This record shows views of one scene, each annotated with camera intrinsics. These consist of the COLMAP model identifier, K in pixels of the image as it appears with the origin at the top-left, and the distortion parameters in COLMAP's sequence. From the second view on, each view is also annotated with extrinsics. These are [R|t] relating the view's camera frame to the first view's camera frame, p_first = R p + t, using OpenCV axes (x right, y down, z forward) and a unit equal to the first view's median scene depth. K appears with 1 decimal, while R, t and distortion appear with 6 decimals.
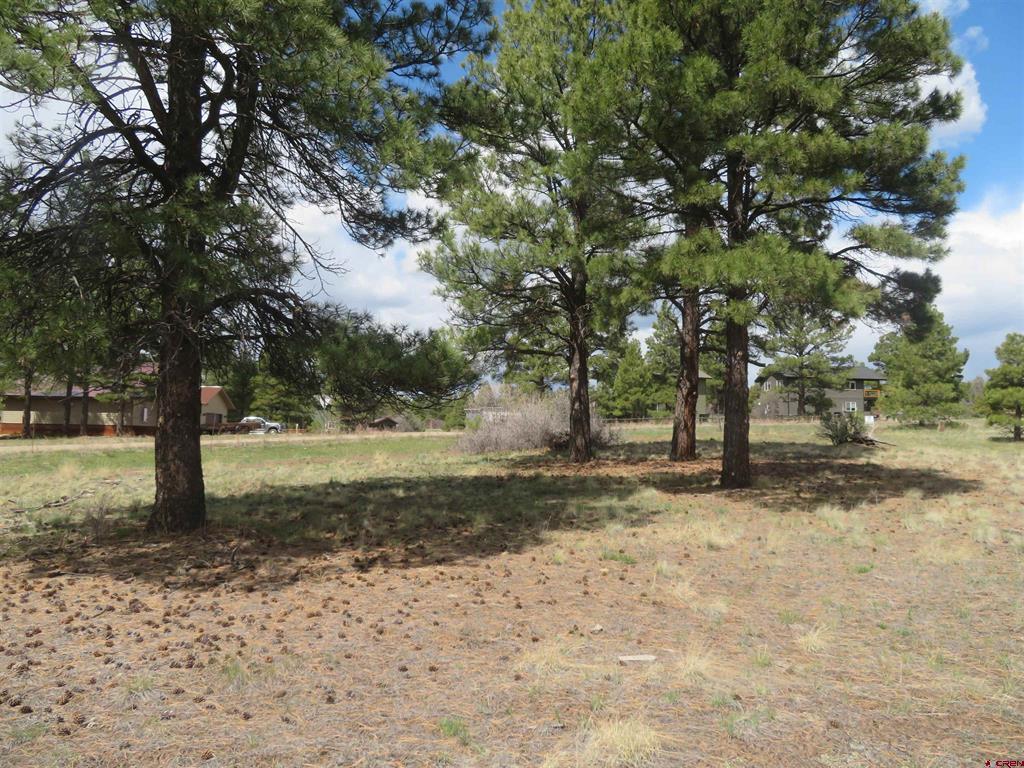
lens RADIAL K [[754.1, 0, 514.9], [0, 754.1, 387.1], [0, 0, 1]] dist [0.033108, -0.000869]
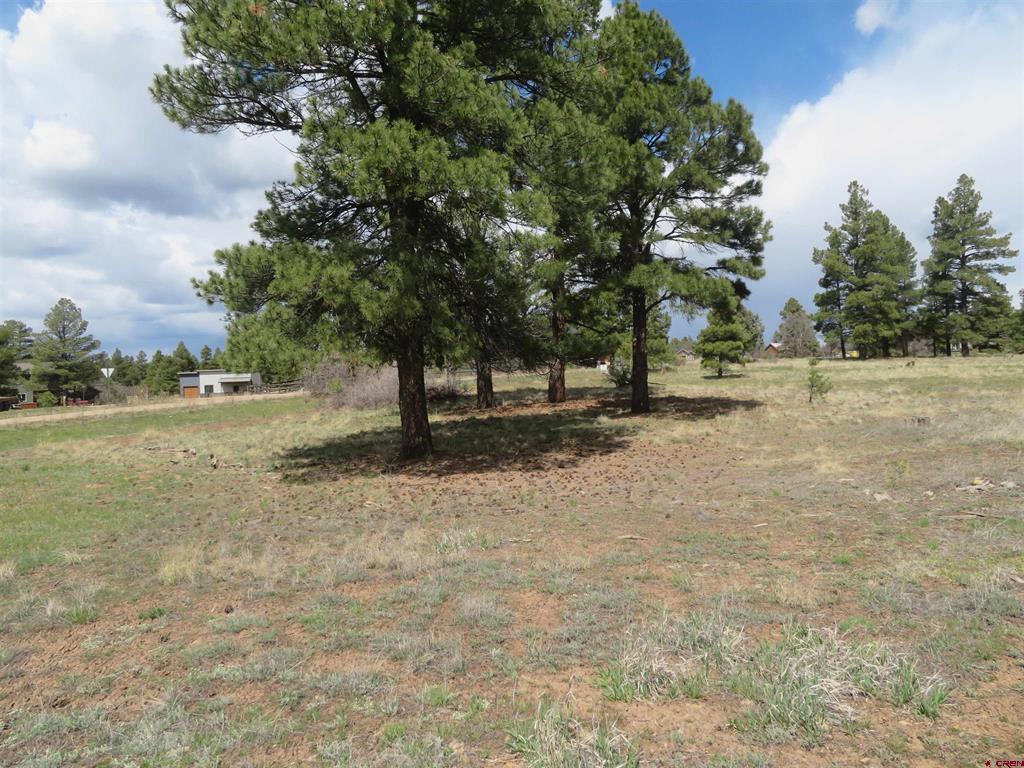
lens RADIAL K [[754.1, 0, 509.2], [0, 754.1, 379.2], [0, 0, 1]] dist [0.033108, -0.000869]
pose [[0.920639, -0.044674, 0.387851, -0.279944], [0.026155, 0.998257, 0.052898, -0.014607], [-0.389538, -0.038556, 0.920203, -0.172305]]
